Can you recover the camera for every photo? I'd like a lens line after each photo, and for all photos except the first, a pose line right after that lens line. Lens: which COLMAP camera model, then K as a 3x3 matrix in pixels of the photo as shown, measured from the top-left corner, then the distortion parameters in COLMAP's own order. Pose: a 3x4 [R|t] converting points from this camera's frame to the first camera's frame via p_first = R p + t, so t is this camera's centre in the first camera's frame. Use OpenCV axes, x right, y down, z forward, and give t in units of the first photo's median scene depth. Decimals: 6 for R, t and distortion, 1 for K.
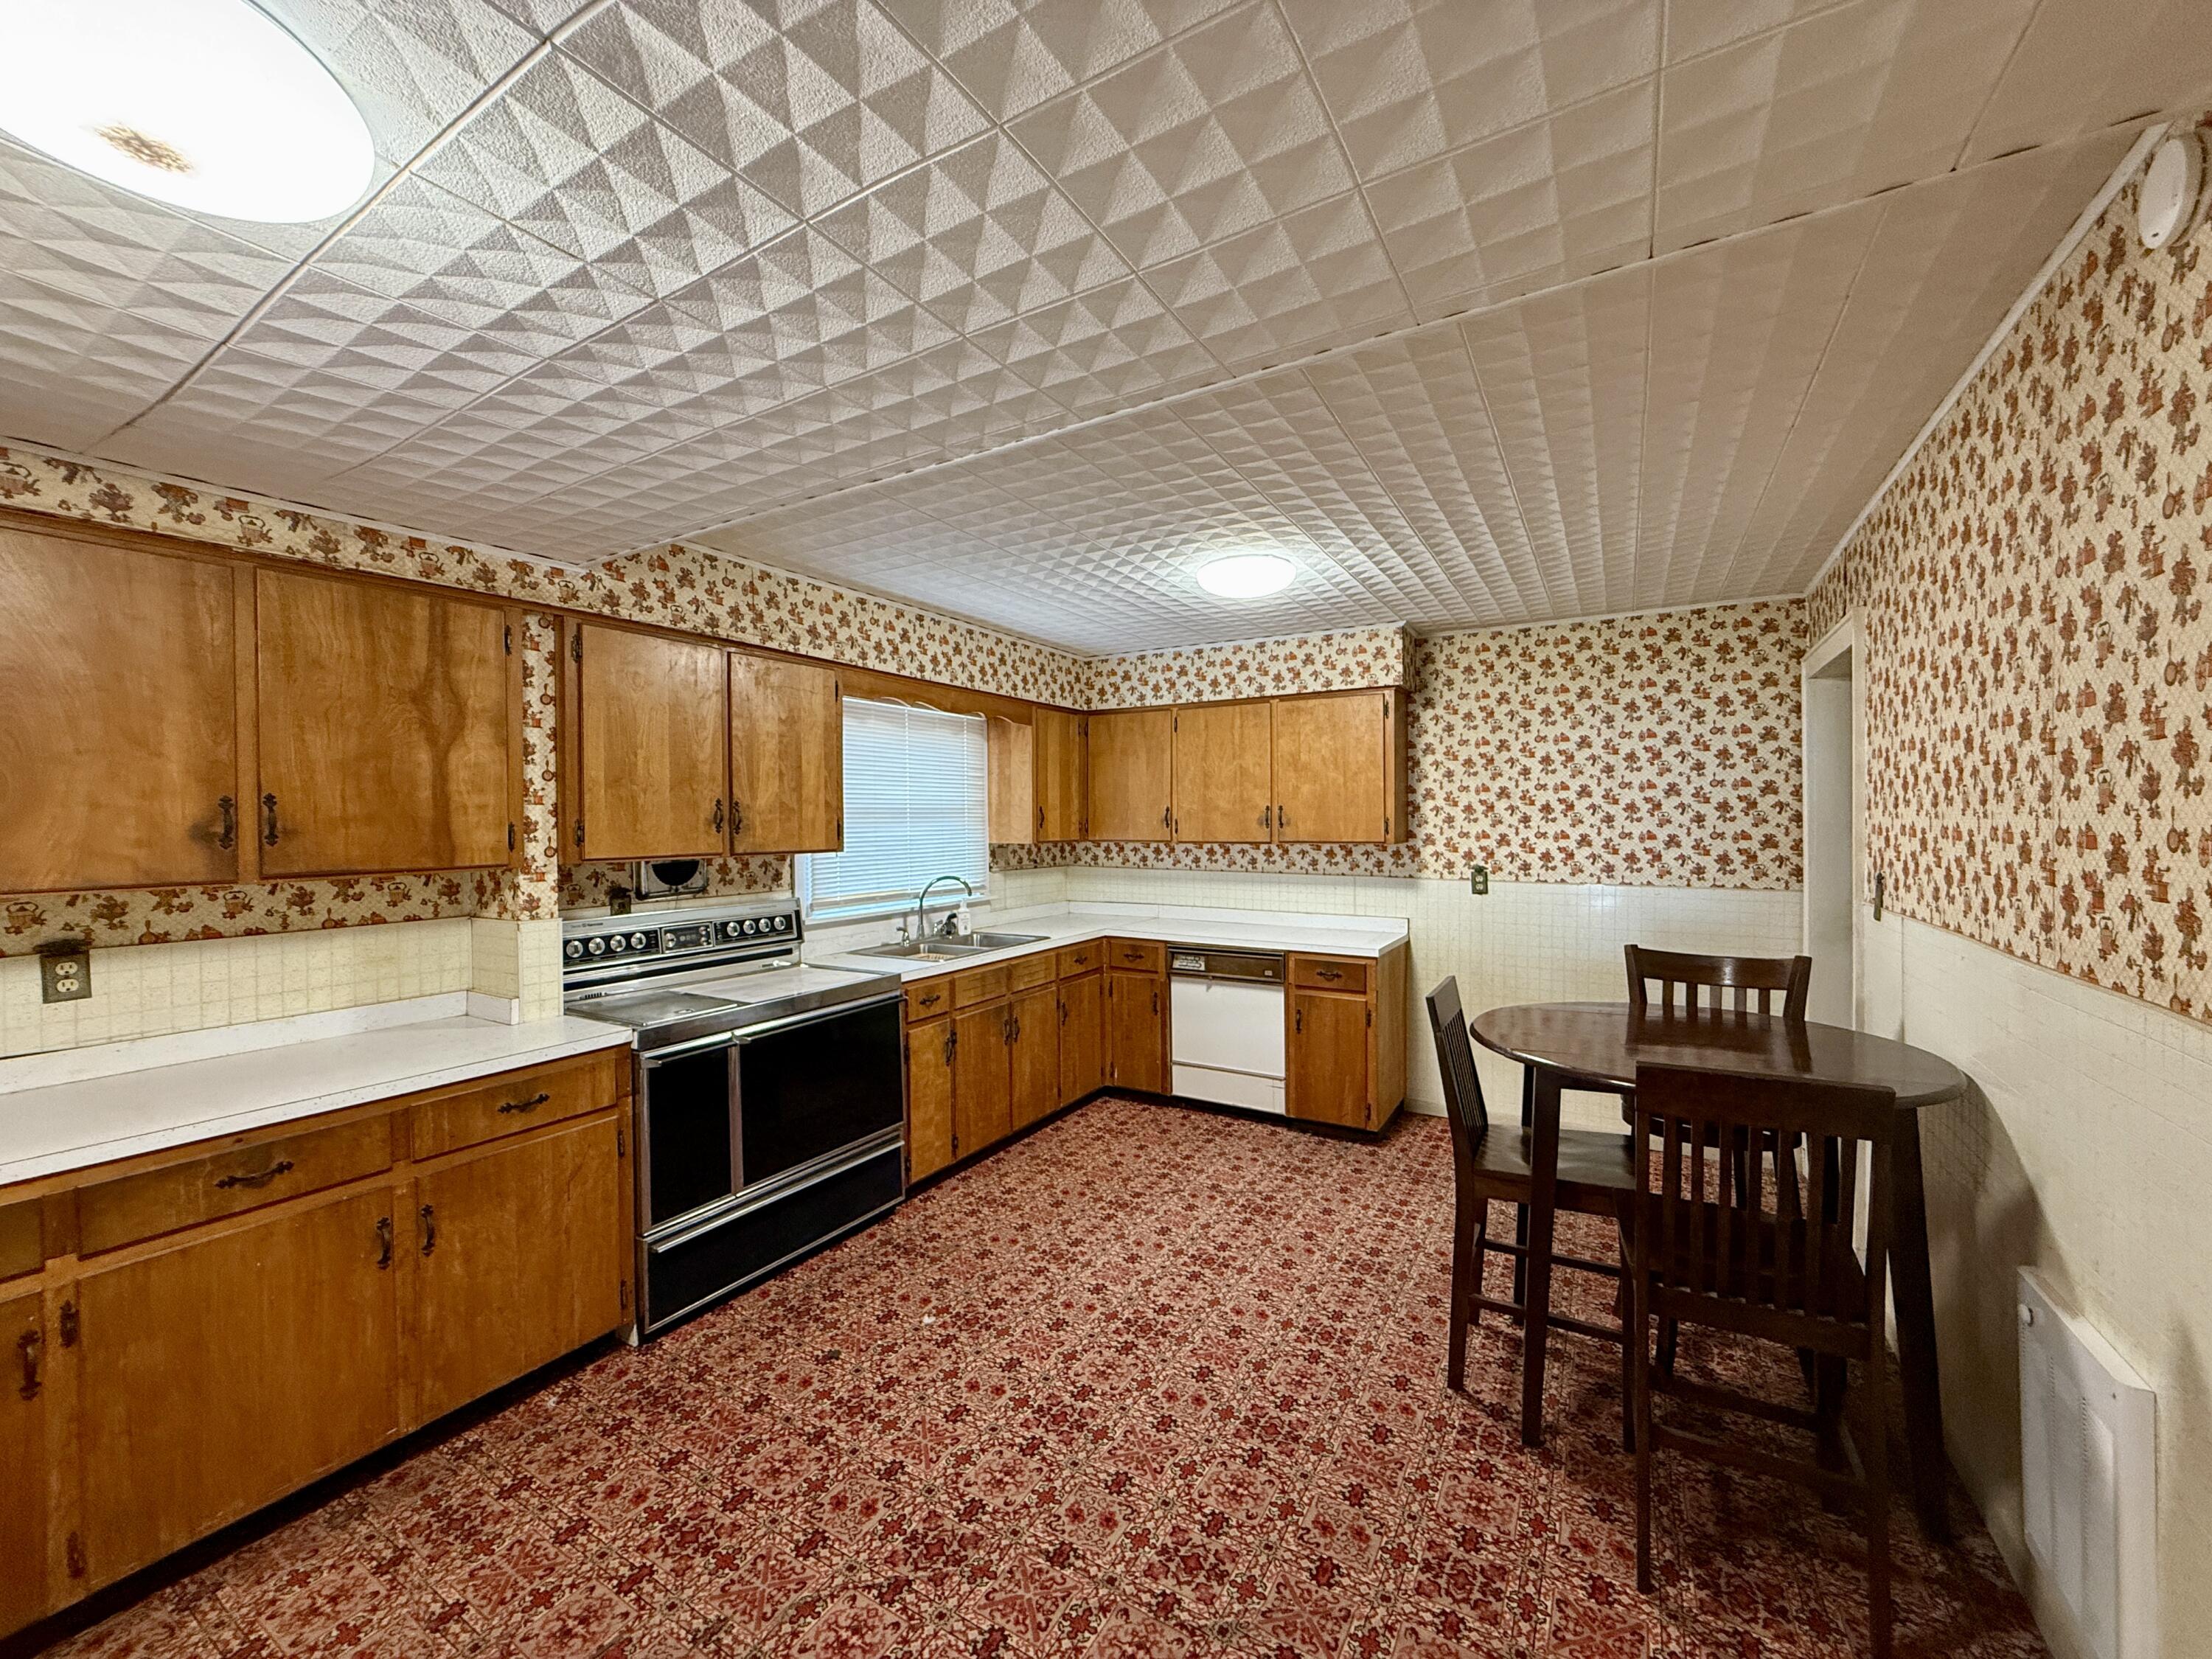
lens RADIAL K [[881.0, 0, 1105.1], [0, 881.0, 832.4], [0, 0, 1]] dist [0.001619, -0.000408]
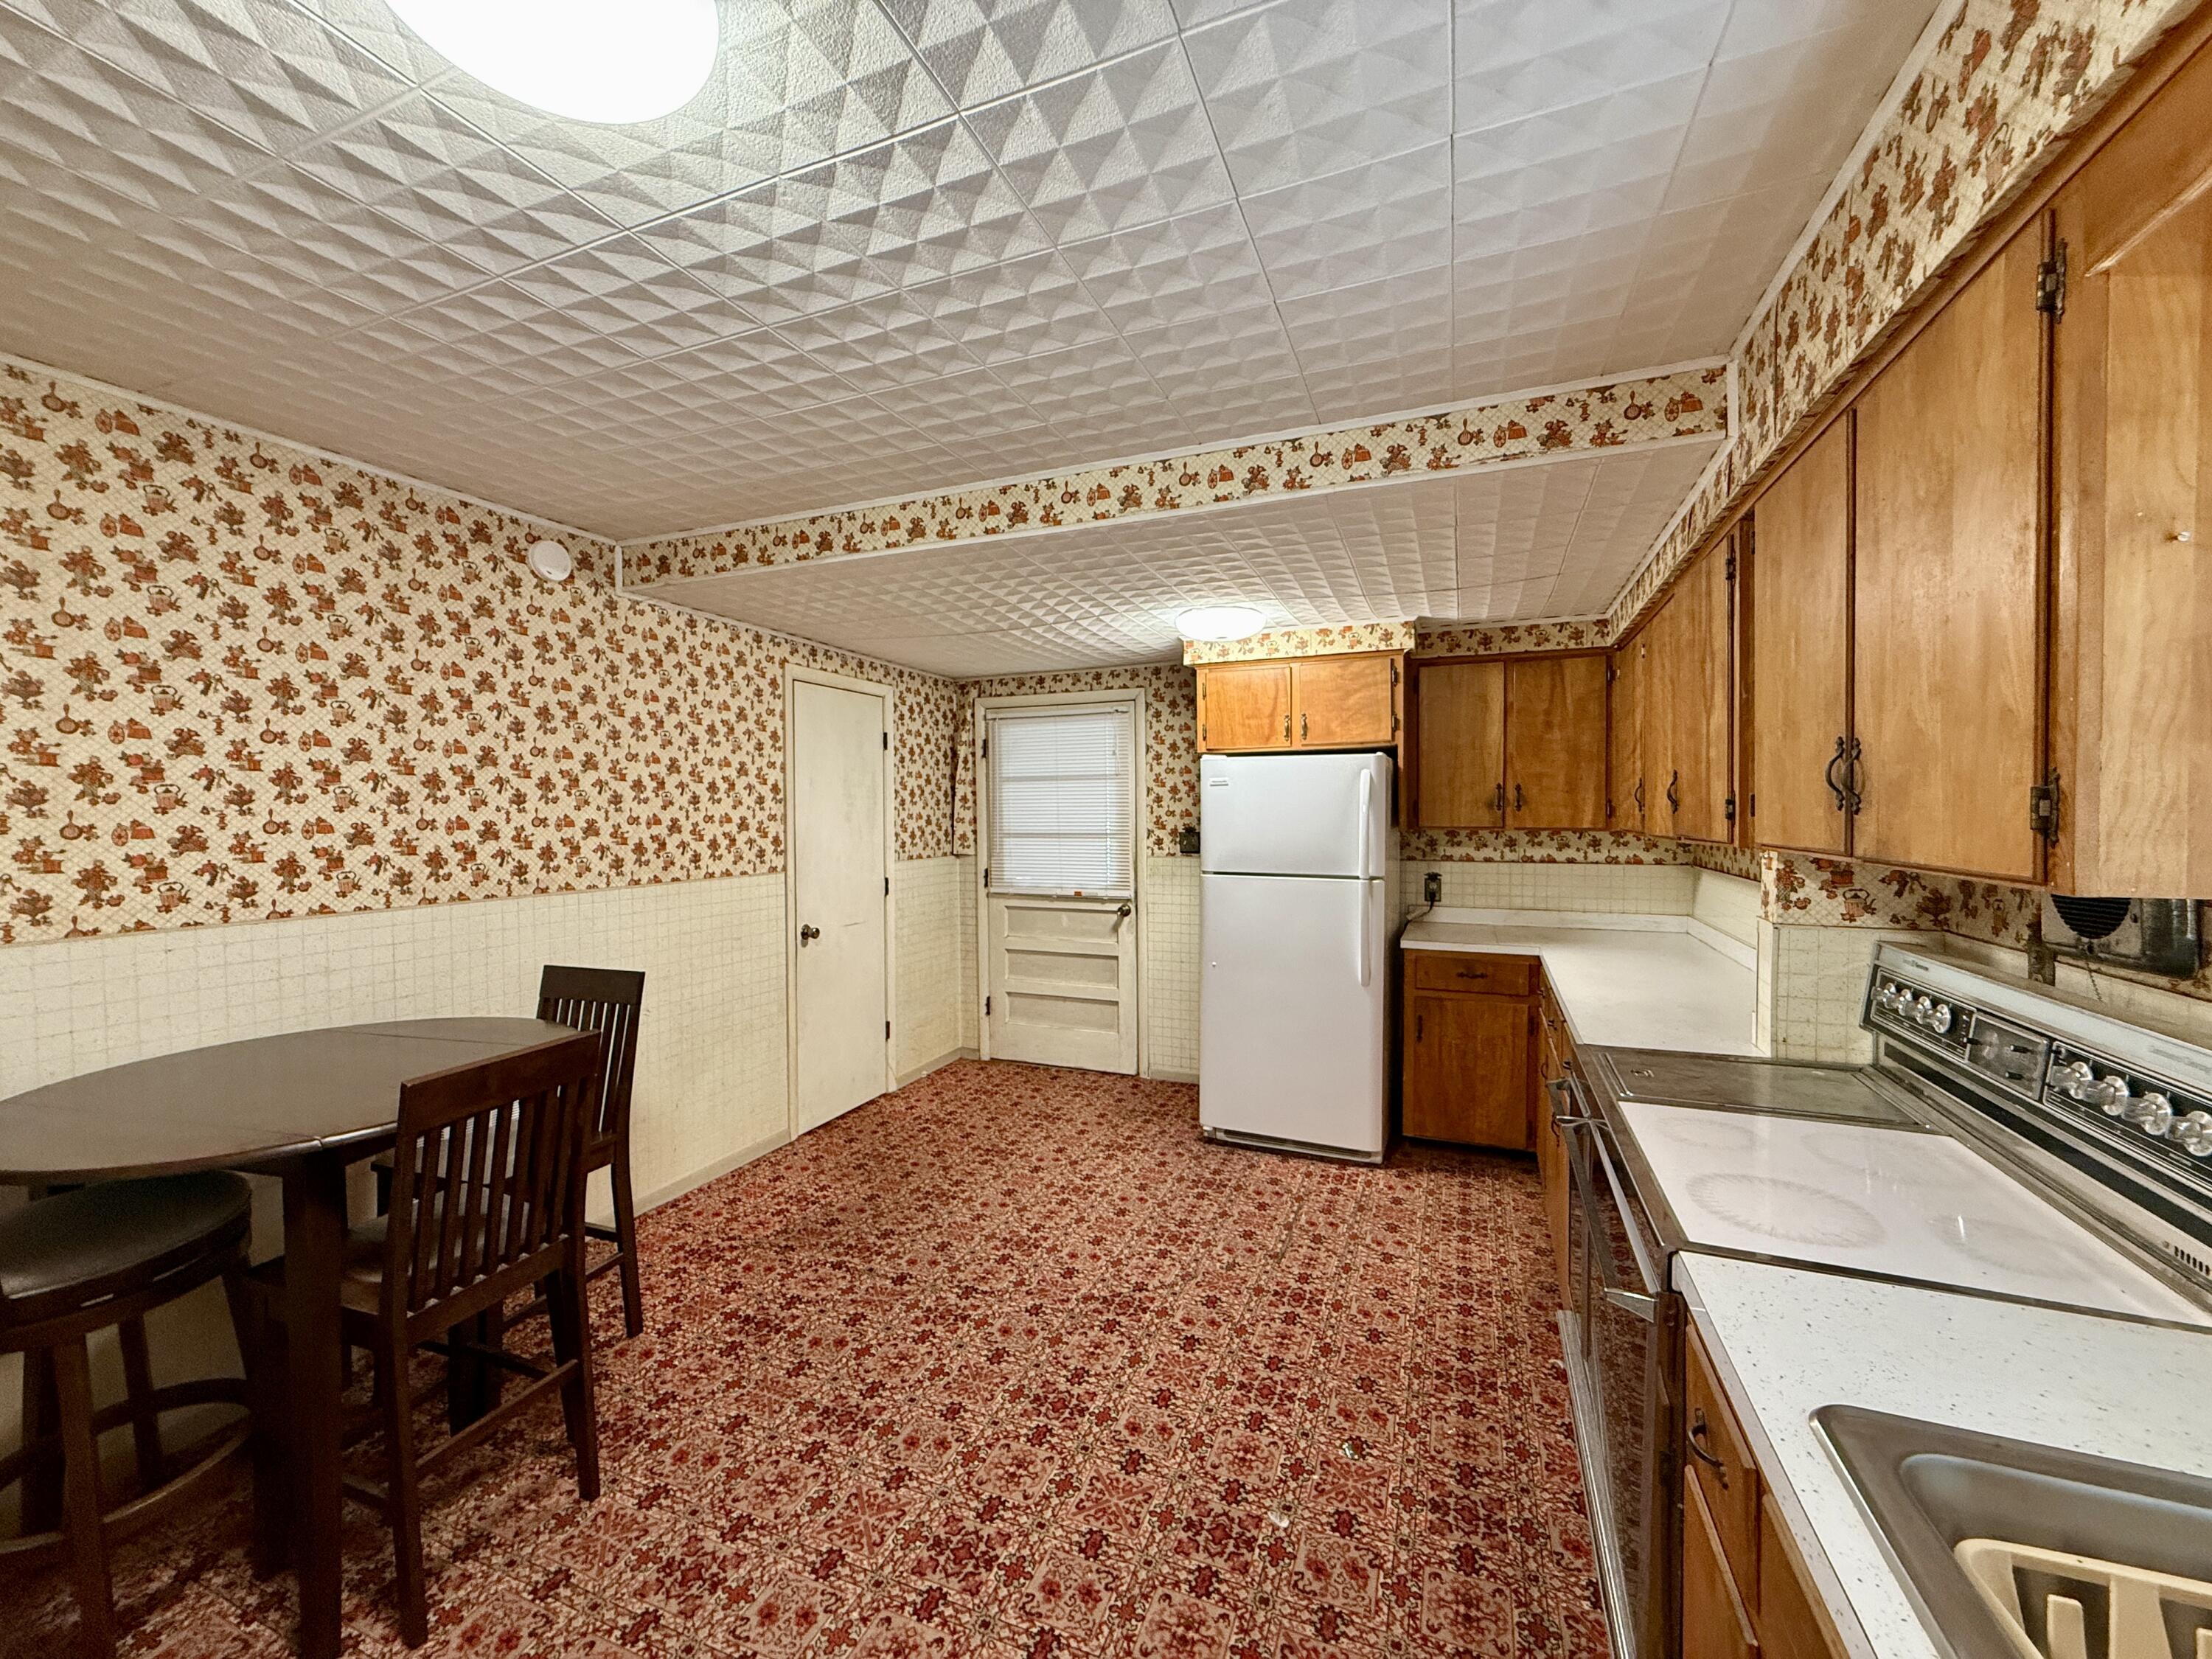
lens RADIAL K [[881.0, 0, 1100.9], [0, 881.0, 830.0], [0, 0, 1]] dist [0.001619, -0.000408]
pose [[-0.988962, 0.022547, -0.146445, 0.027480], [0.017490, 0.999208, 0.035728, -0.013734], [0.147135, 0.032773, -0.988573, 1.641527]]
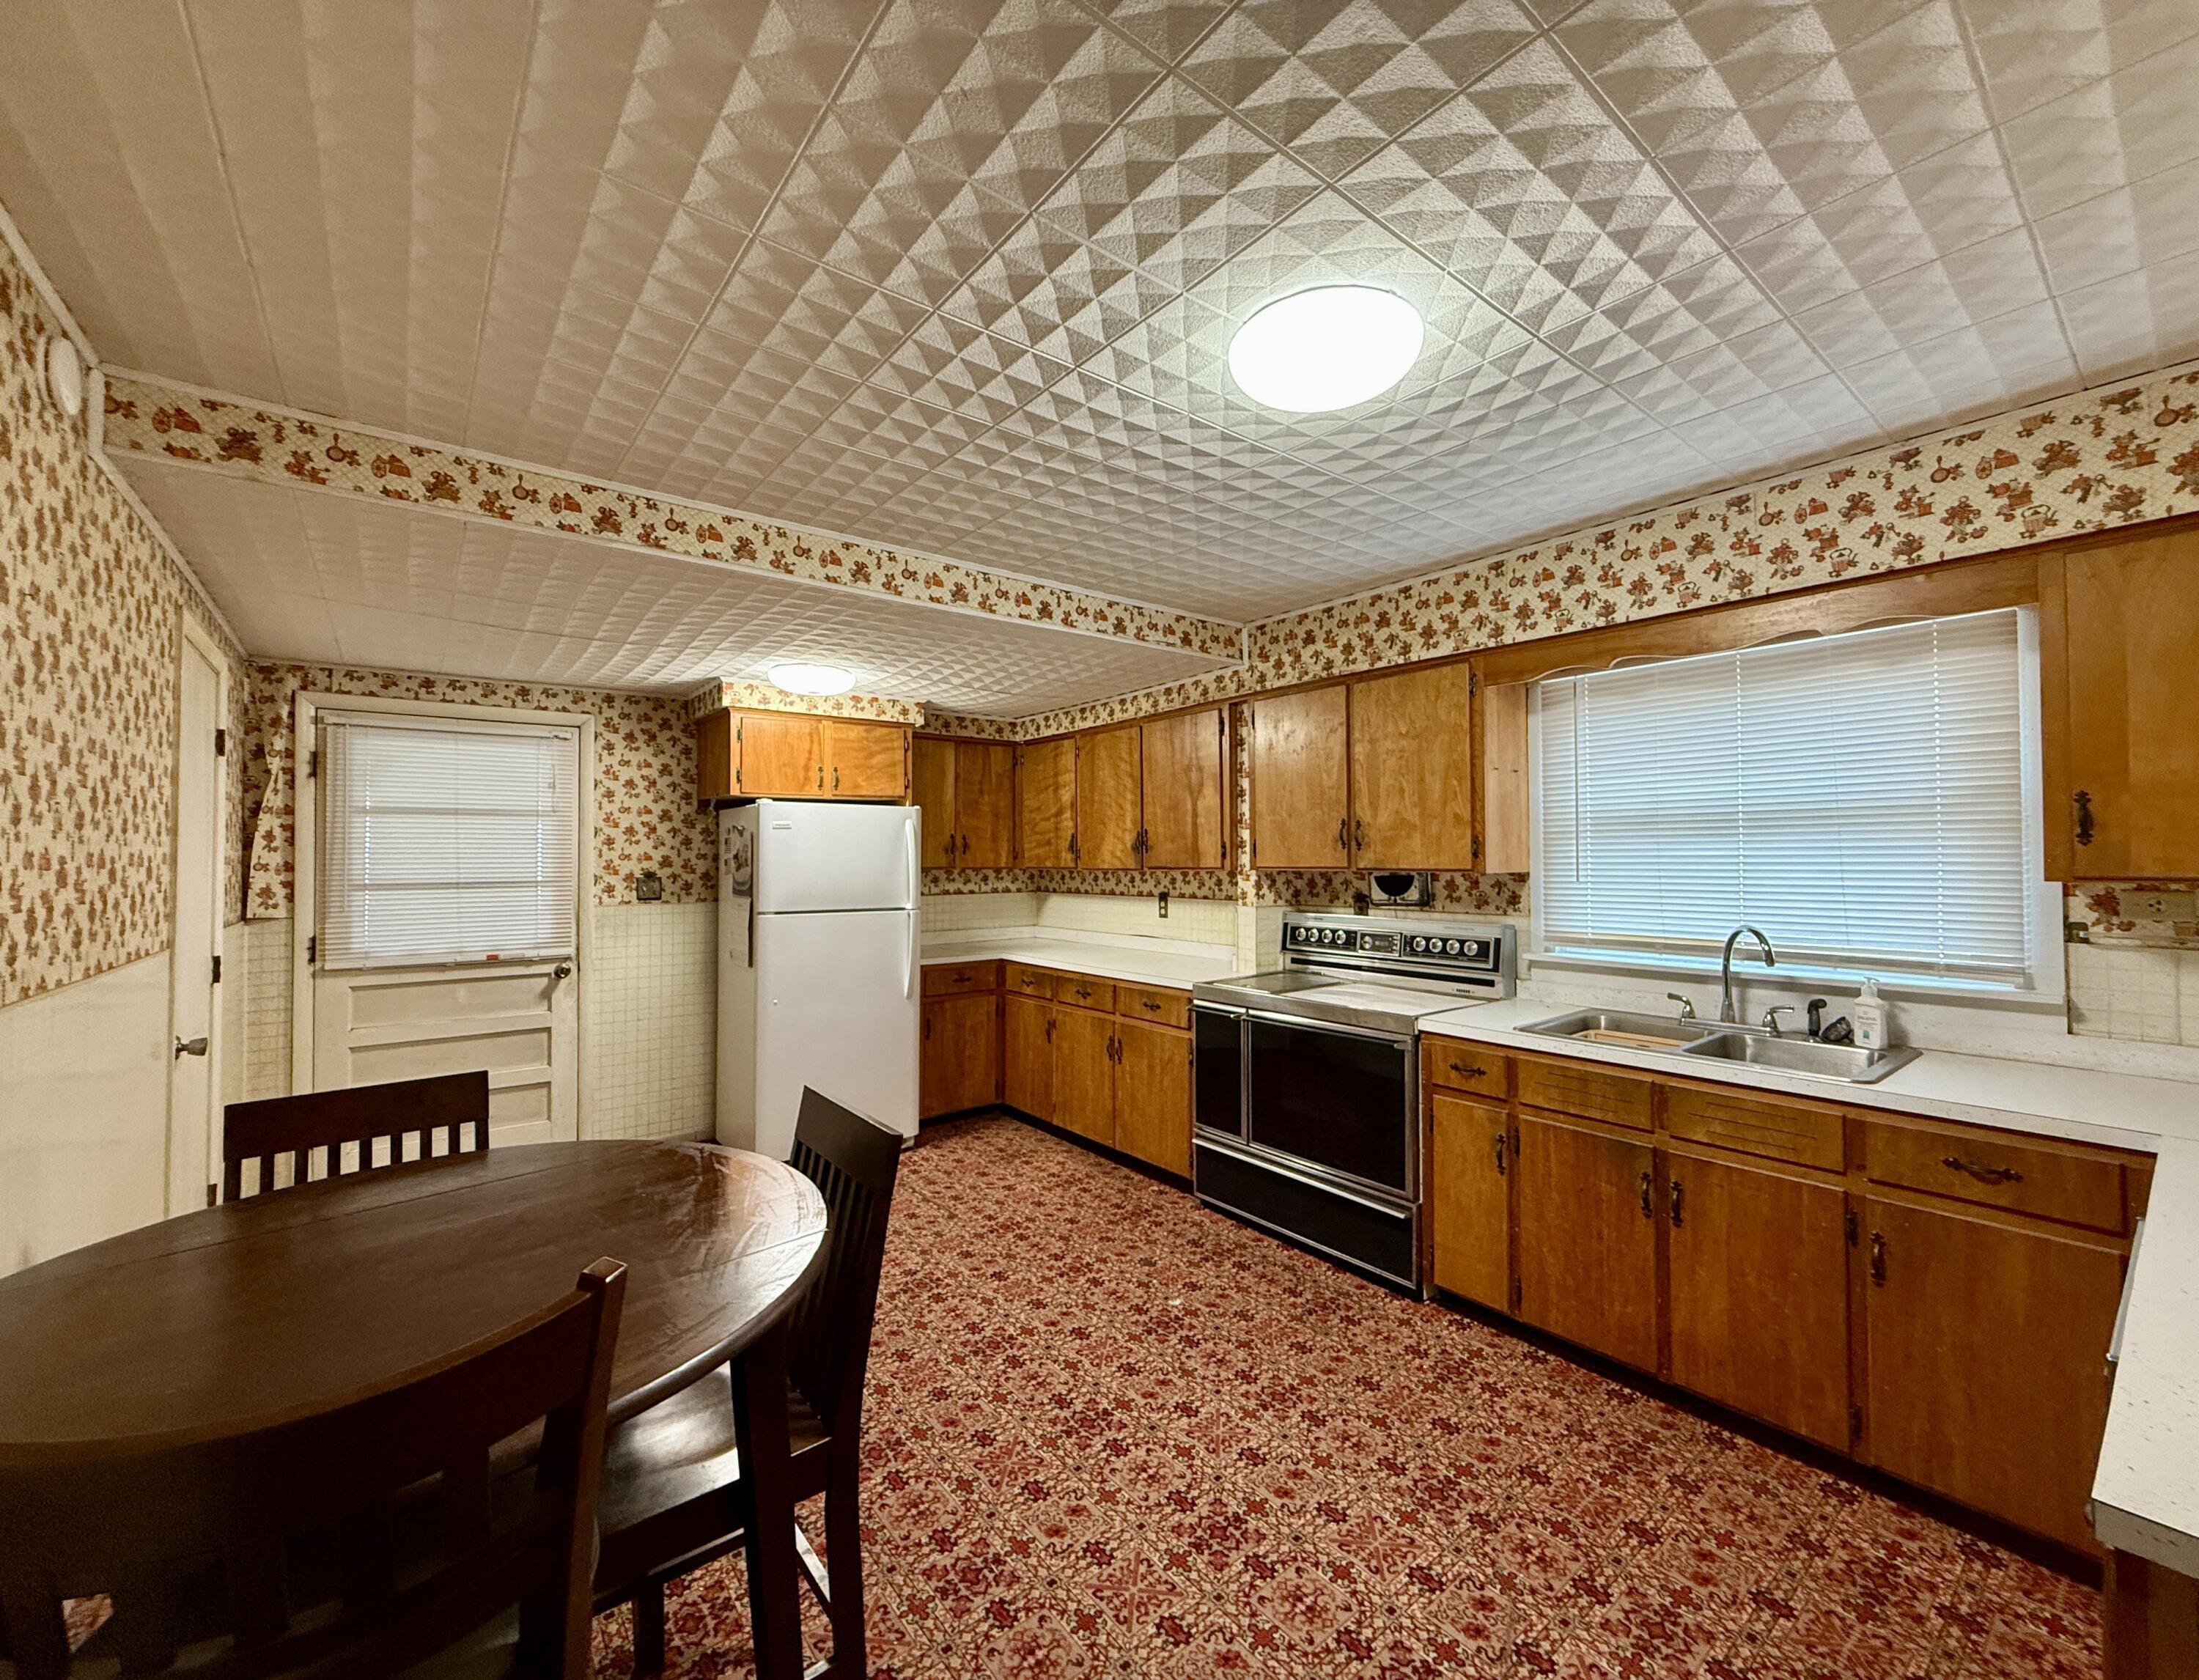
lens RADIAL K [[895.2, 0, 1116.9], [0, 895.2, 843.0], [0, 0, 1]] dist [-0.000378, 0.000807]
pose [[-0.353062, 0.000790, -0.935600, 0.847629], [-0.001001, 0.999999, 0.001222, -0.009855], [0.935599, 0.001368, -0.353061, 1.318071]]
